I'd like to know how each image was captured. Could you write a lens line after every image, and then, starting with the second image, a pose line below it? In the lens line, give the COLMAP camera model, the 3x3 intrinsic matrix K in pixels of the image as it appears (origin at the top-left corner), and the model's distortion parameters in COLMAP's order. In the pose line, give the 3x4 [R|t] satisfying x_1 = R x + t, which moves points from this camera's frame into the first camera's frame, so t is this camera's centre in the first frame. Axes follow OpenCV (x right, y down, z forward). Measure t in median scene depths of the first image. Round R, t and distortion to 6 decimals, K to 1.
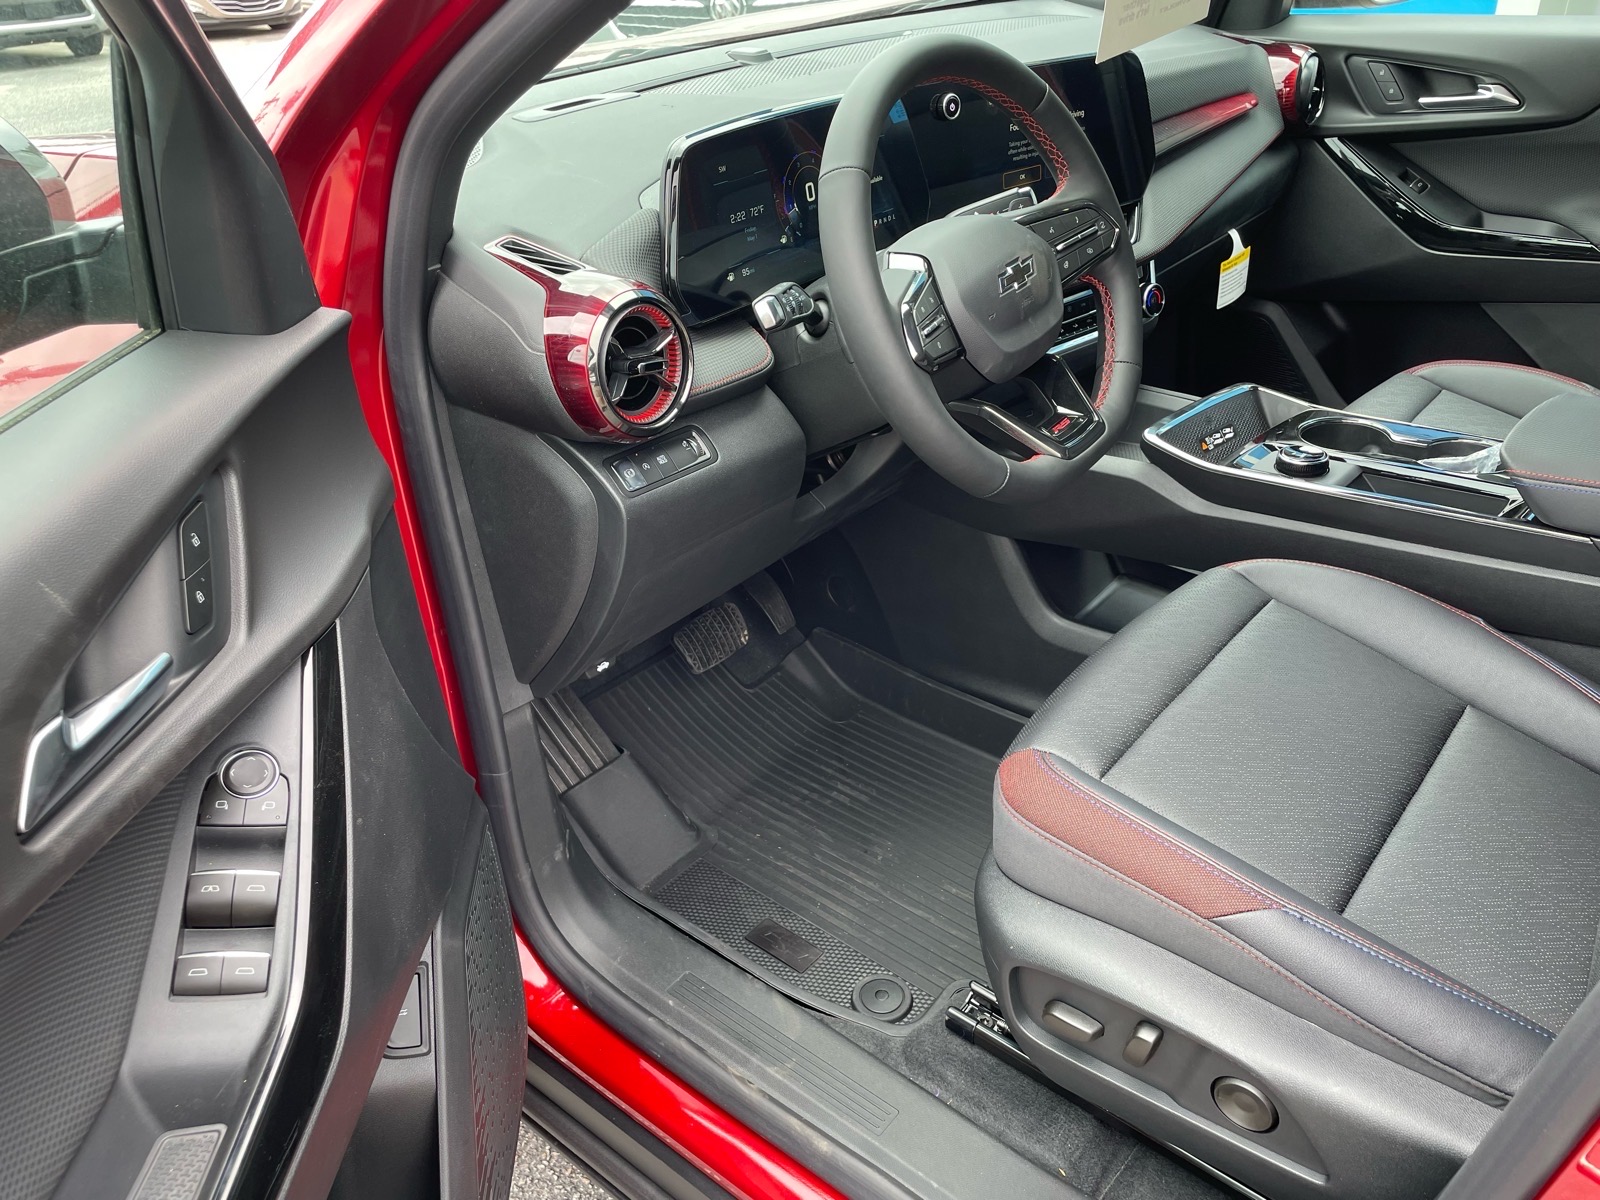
lens RADIAL K [[1299.2, 0, 798.6], [0, 1299.2, 604.6], [0, 0, 1]] dist [0.099662, -0.166700]
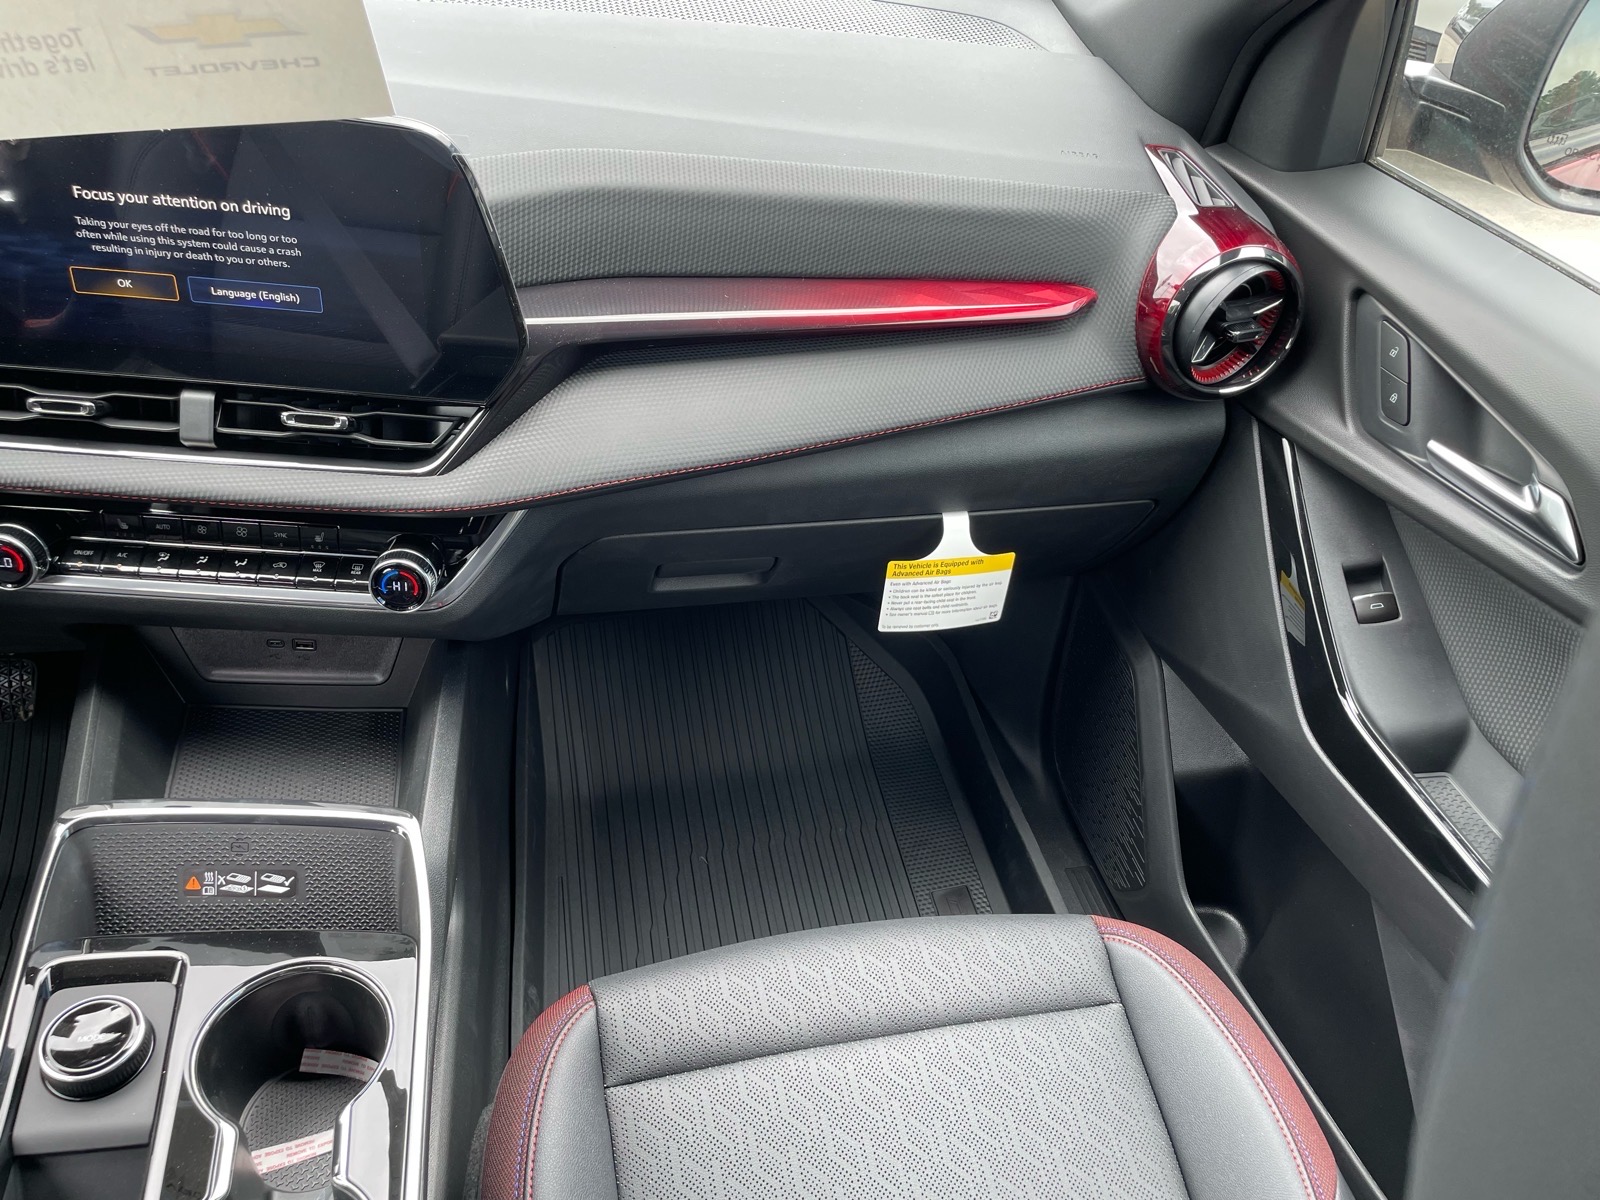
lens RADIAL K [[1299.2, 0, 798.6], [0, 1299.2, 604.6], [0, 0, 1]] dist [0.099662, -0.166700]
pose [[0.768462, 0.484074, -0.418497, 0.663838], [-0.421366, 0.875000, 0.238380, -0.448850], [0.481578, -0.006845, 0.876377, 0.646003]]
